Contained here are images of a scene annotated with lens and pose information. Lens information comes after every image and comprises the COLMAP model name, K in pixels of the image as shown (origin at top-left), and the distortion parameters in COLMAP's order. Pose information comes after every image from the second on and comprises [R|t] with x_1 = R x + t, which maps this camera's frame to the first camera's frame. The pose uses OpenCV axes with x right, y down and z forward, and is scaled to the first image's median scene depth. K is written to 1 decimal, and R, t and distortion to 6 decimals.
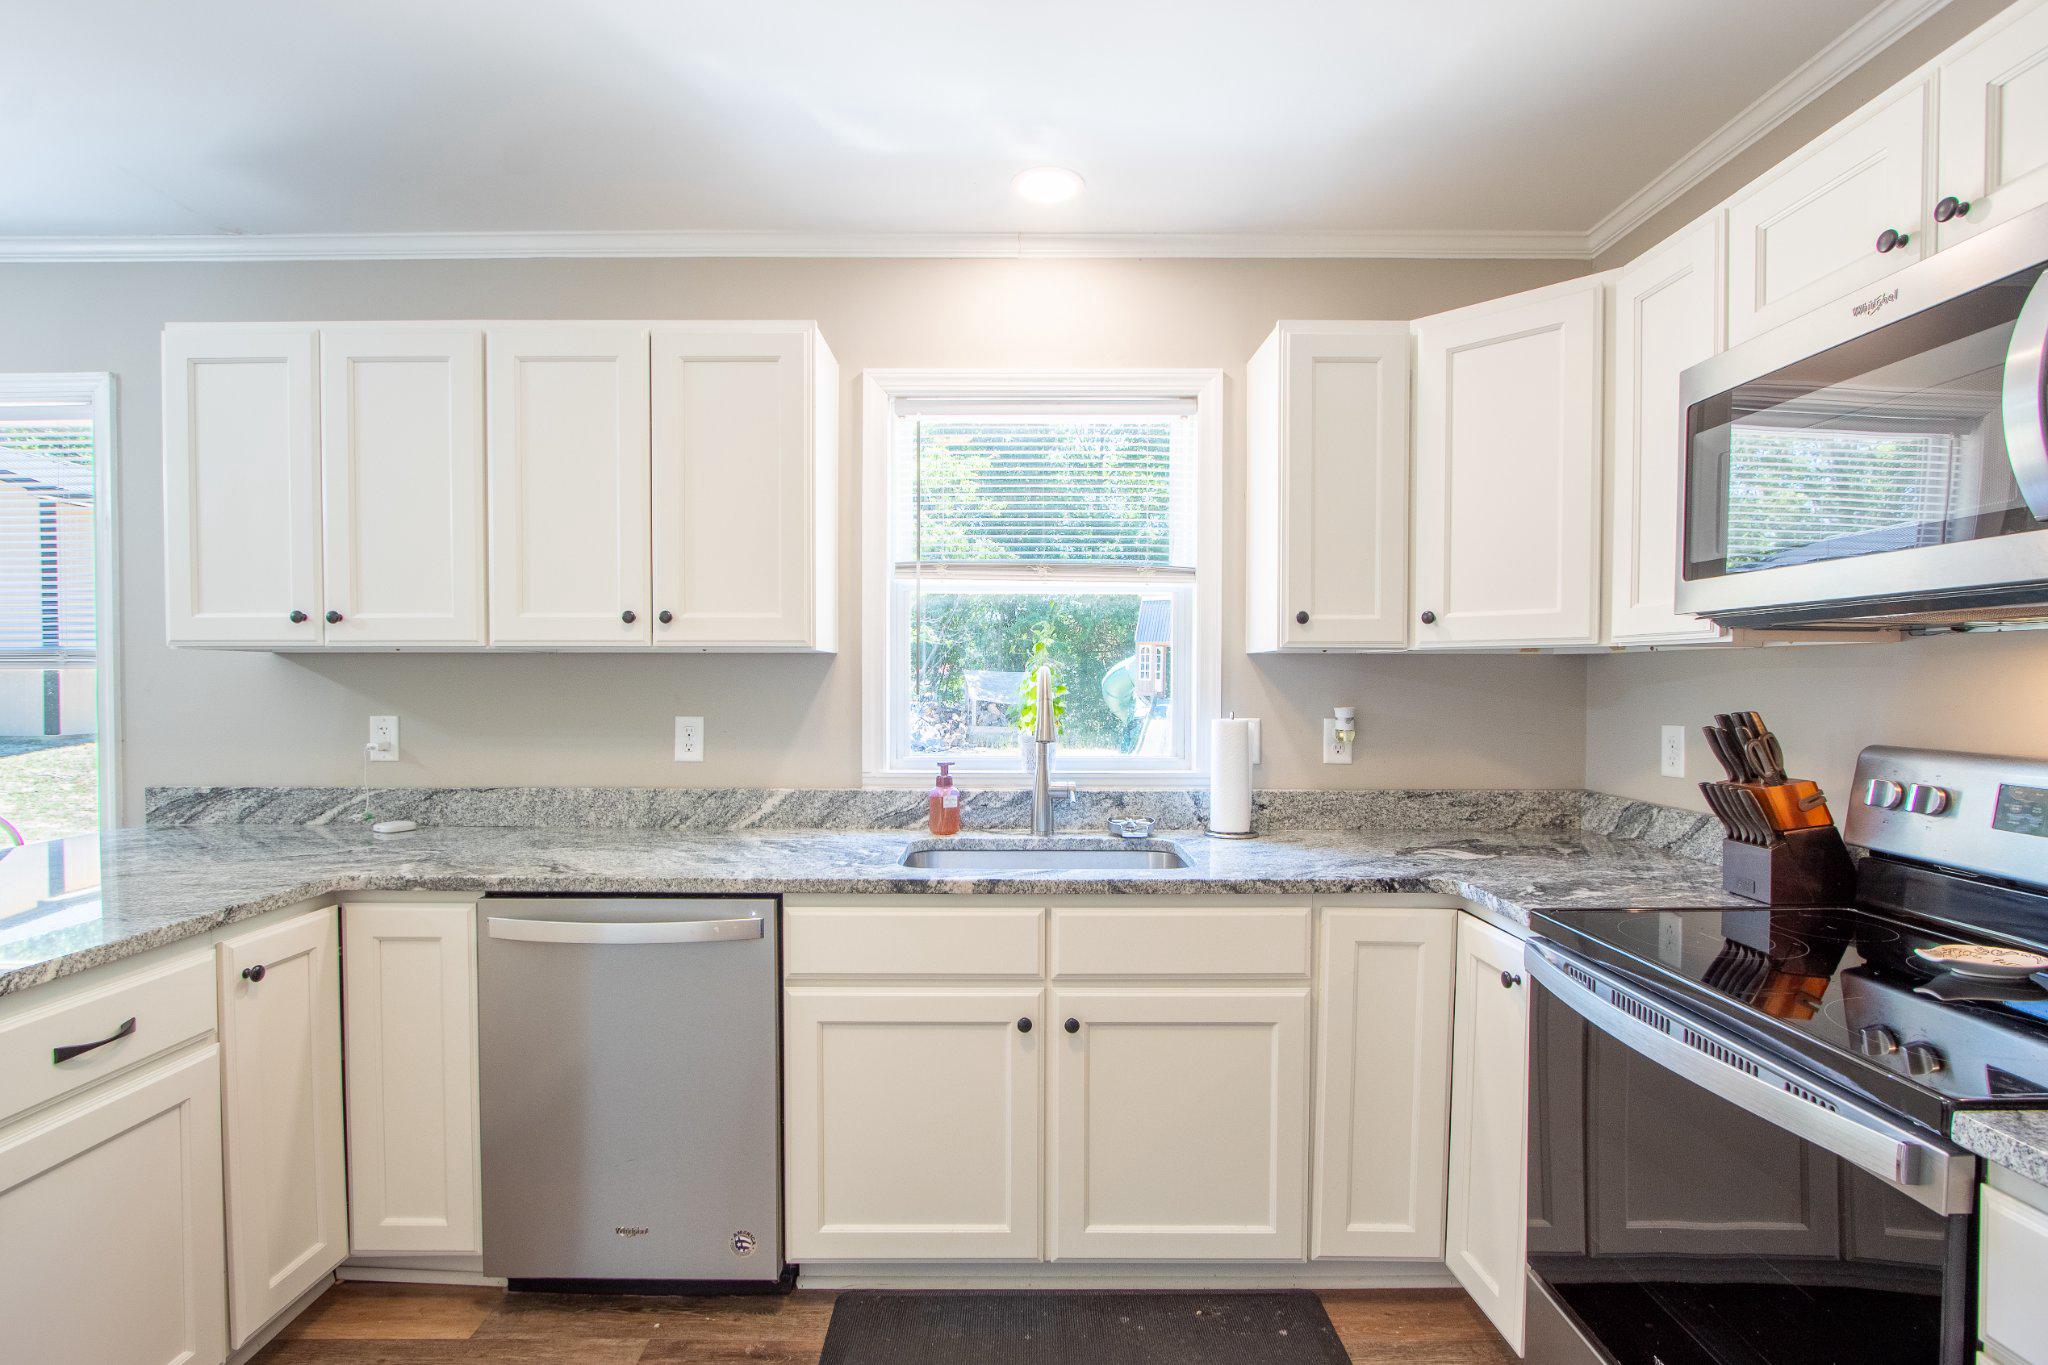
lens RADIAL K [[969.2, 0, 1015.9], [0, 969.2, 701.6], [0, 0, 1]] dist [-0.018374, 0.002017]
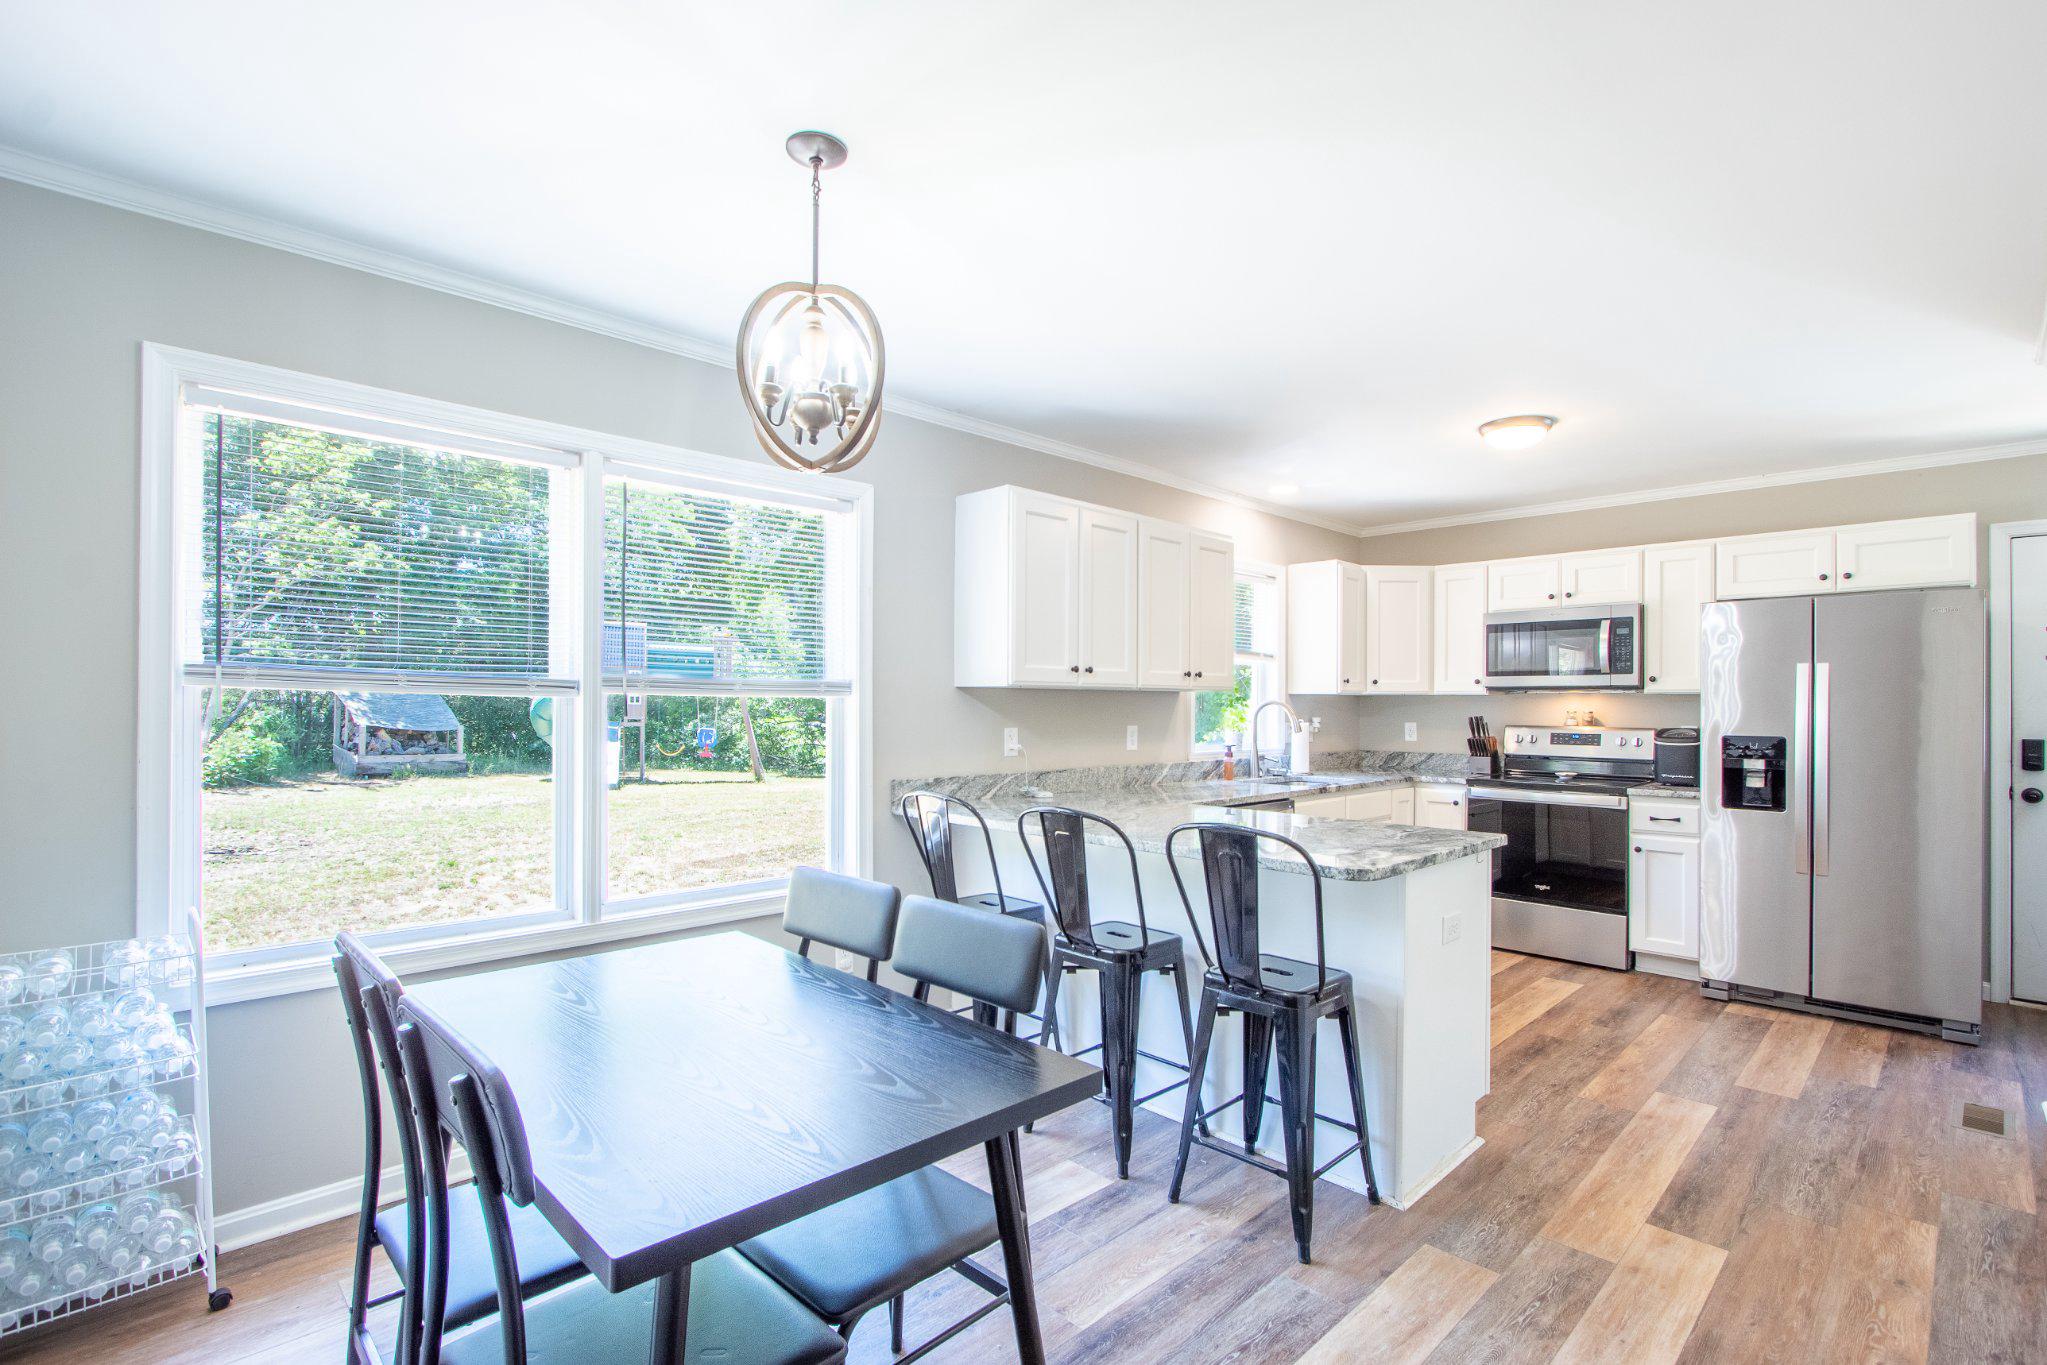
lens RADIAL K [[956.8, 0, 1015.7], [0, 956.8, 701.8], [0, 0, 1]] dist [-0.013240, 0.001326]
pose [[0.716741, 0.003328, 0.697332, -1.905554], [0.012565, 0.999765, -0.017686, -0.000250], [-0.697227, 0.021438, 0.716530, -0.156567]]
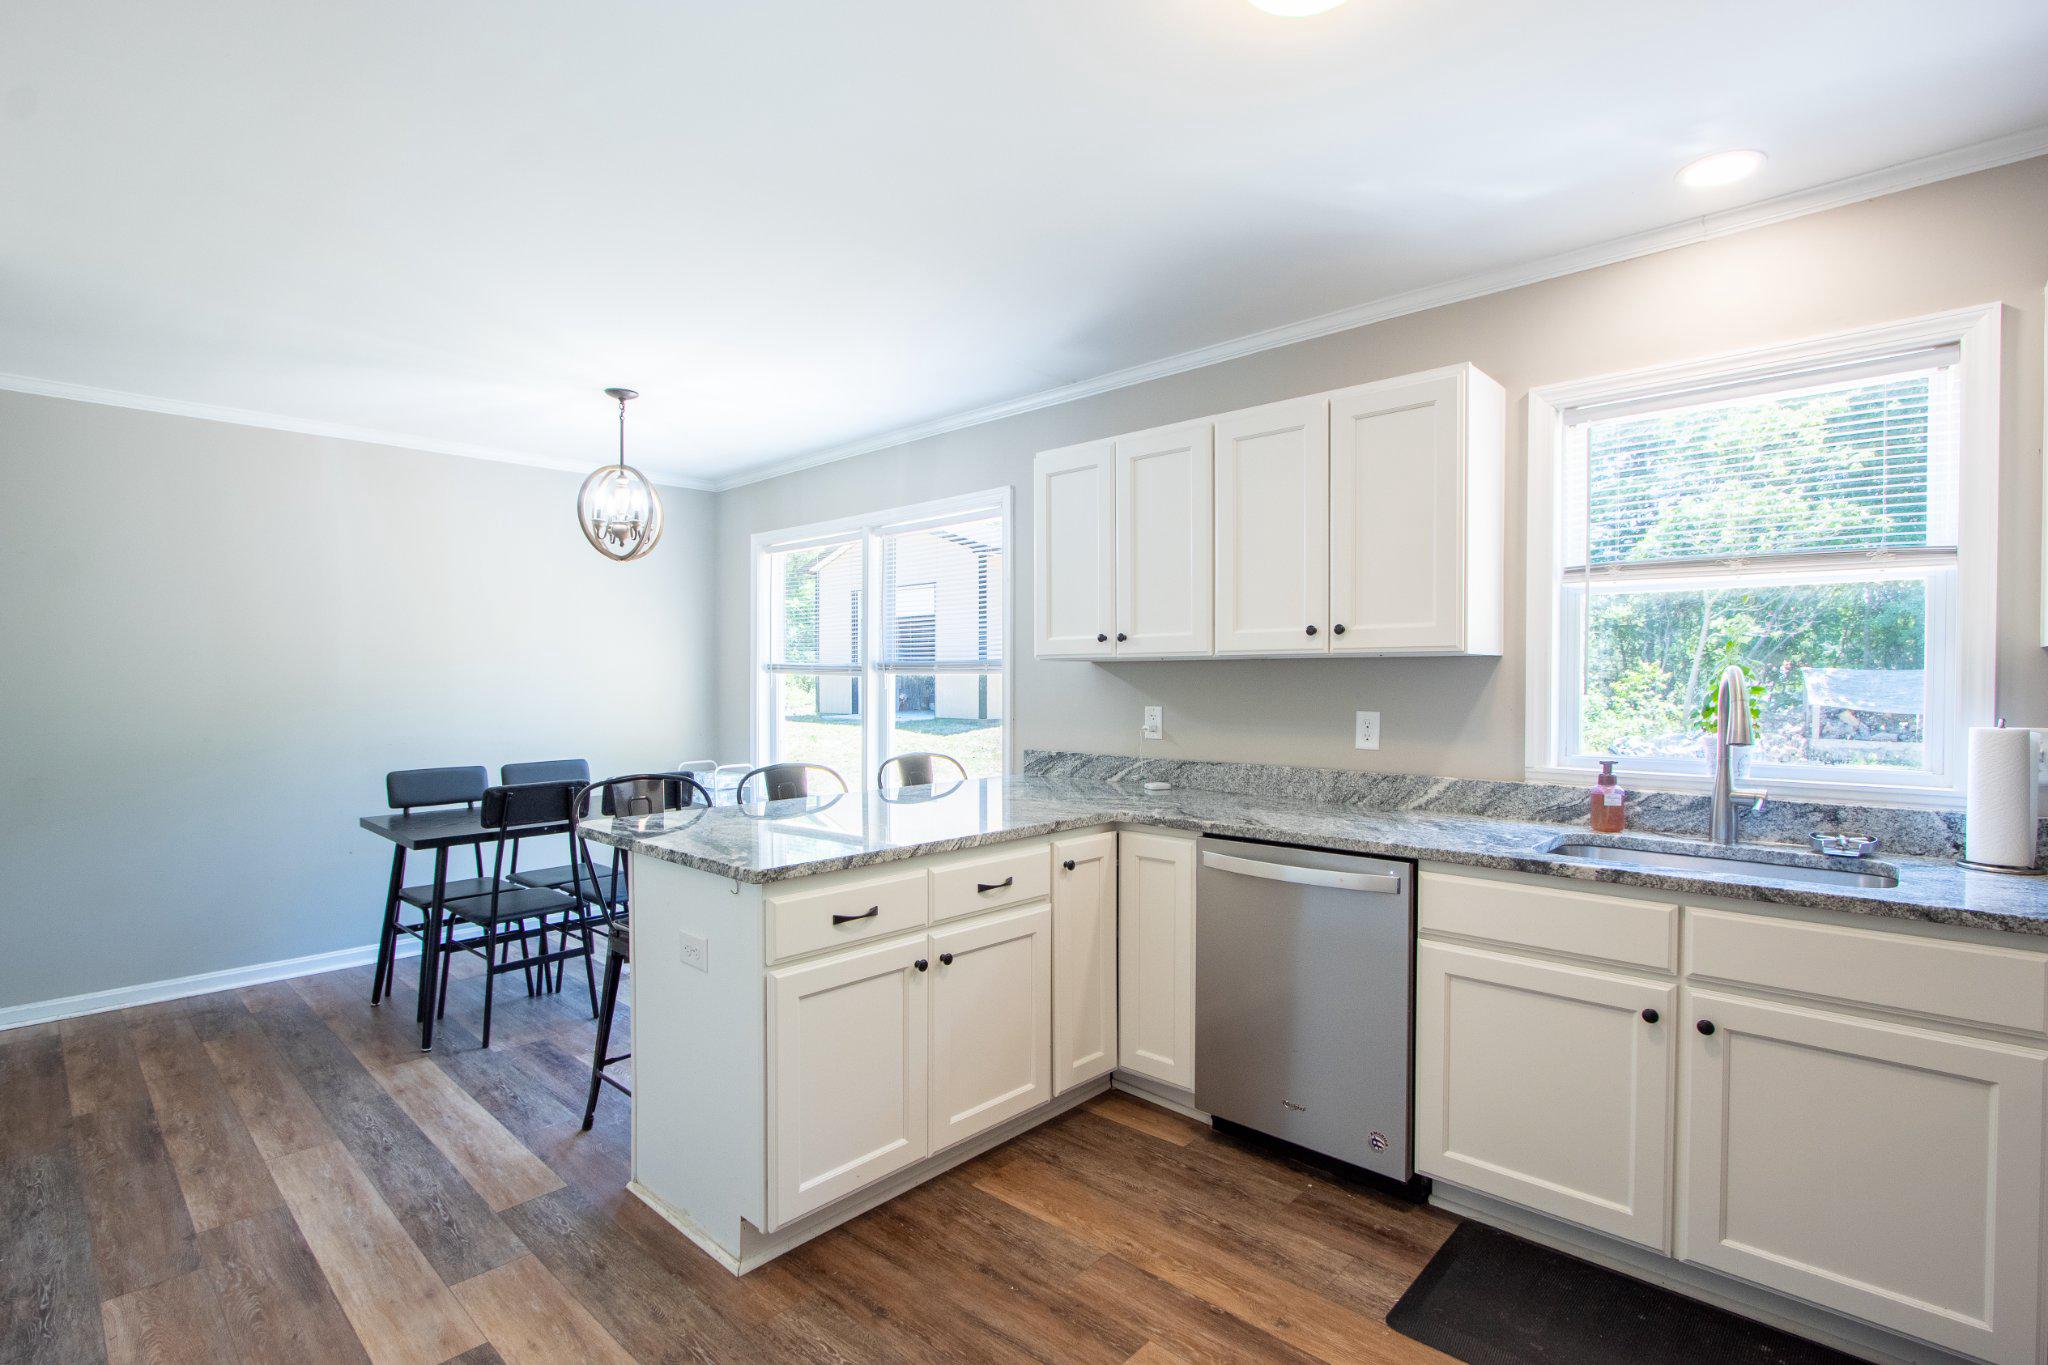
lens RADIAL K [[969.2, 0, 1015.9], [0, 969.2, 701.6], [0, 0, 1]] dist [-0.018374, 0.002017]
pose [[0.726070, 0.013498, -0.687488, 0.175952], [-0.014108, 0.999889, 0.004733, 0.004234], [0.687476, 0.006263, 0.726180, -0.168080]]
